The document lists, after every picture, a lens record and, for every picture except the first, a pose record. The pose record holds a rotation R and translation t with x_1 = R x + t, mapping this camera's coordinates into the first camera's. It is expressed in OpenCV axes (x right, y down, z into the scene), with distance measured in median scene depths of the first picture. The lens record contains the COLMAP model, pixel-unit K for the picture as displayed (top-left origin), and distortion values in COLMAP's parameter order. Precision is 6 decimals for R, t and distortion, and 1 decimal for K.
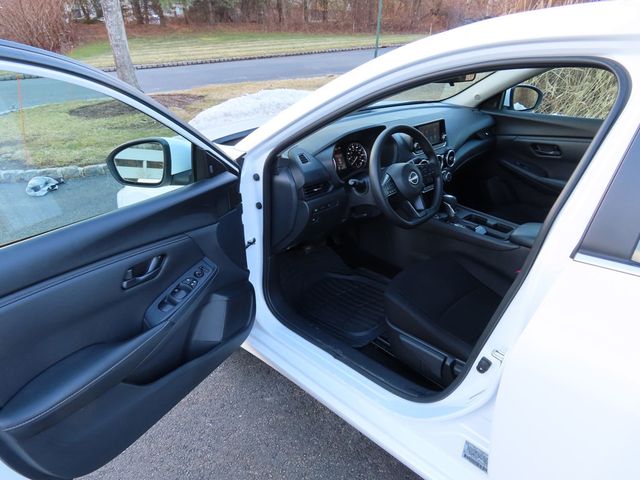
lens RADIAL K [[454.5, 0, 322.1], [0, 454.5, 238.8], [0, 0, 1]] dist [-0.011883, 0.008364]
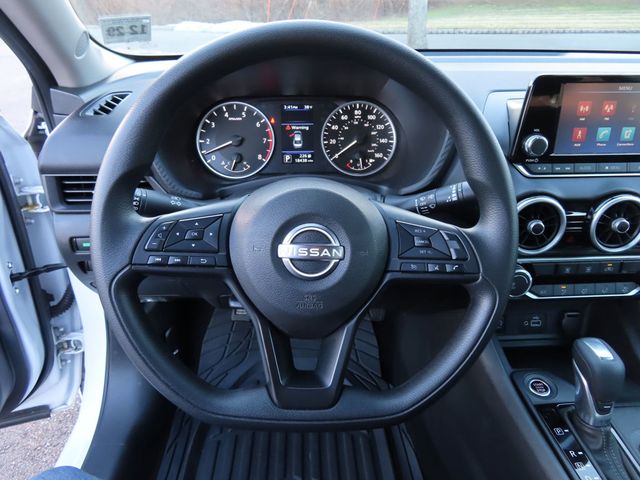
lens RADIAL K [[454.5, 0, 322.0], [0, 454.5, 242.3], [0, 0, 1]] dist [-0.011883, 0.008364]
pose [[0.762912, 0.324435, -0.559202, 0.279273], [-0.292351, 0.944603, 0.149183, -0.145324], [0.576624, 0.049670, 0.815498, 0.666908]]
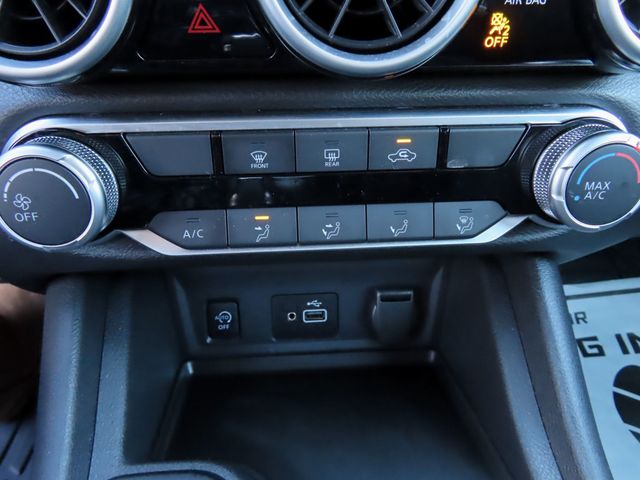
lens RADIAL K [[454.5, 0, 318.9], [0, 454.5, 240.9], [0, 0, 1]] dist [-0.011883, 0.008364]
pose [[0.762608, 0.351811, -0.542824, 0.306509], [-0.281585, 0.936036, 0.211061, -0.137571], [0.582356, -0.008106, 0.812893, 0.951761]]
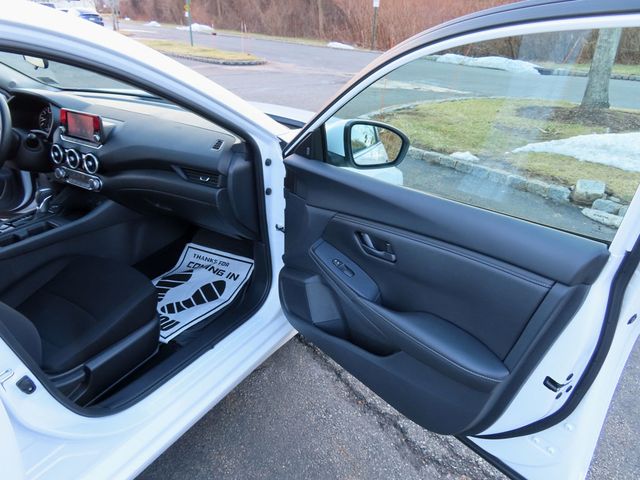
lens RADIAL K [[454.5, 0, 319.4], [0, 454.5, 241.8], [0, 0, 1]] dist [-0.011883, 0.008364]
pose [[0.251856, 0.450489, -0.856521, 1.224500], [-0.449473, 0.838253, 0.308716, -0.527042], [0.857055, 0.307231, 0.413602, 1.111335]]
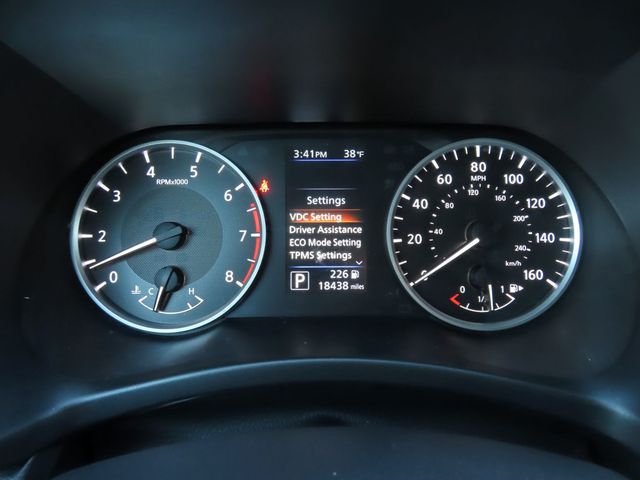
lens RADIAL K [[454.5, 0, 318.7], [0, 454.5, 242.0], [0, 0, 1]] dist [-0.011883, 0.008364]
pose [[0.714521, 0.263140, -0.648242, 0.129098], [-0.302059, 0.951791, 0.053417, -0.167158], [0.631047, 0.157640, 0.759559, 0.835213]]
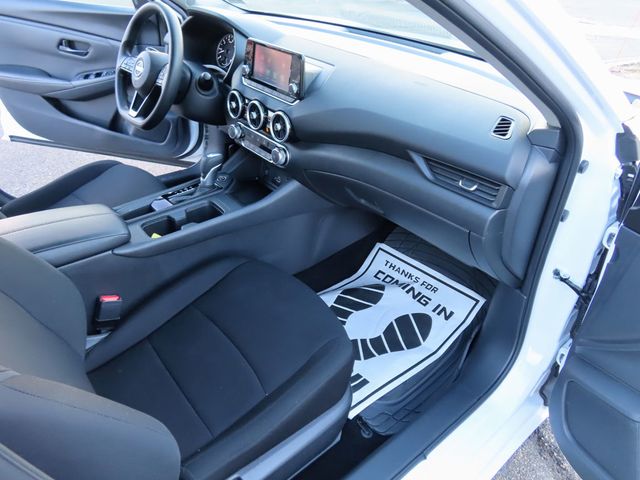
lens RADIAL K [[454.5, 0, 319.3], [0, 454.5, 242.9], [0, 0, 1]] dist [-0.011883, 0.008364]
pose [[-0.078164, 0.567755, -0.819478, 0.857365], [-0.461910, 0.707815, 0.534450, -0.416409], [0.883476, 0.420300, 0.206926, 1.035871]]
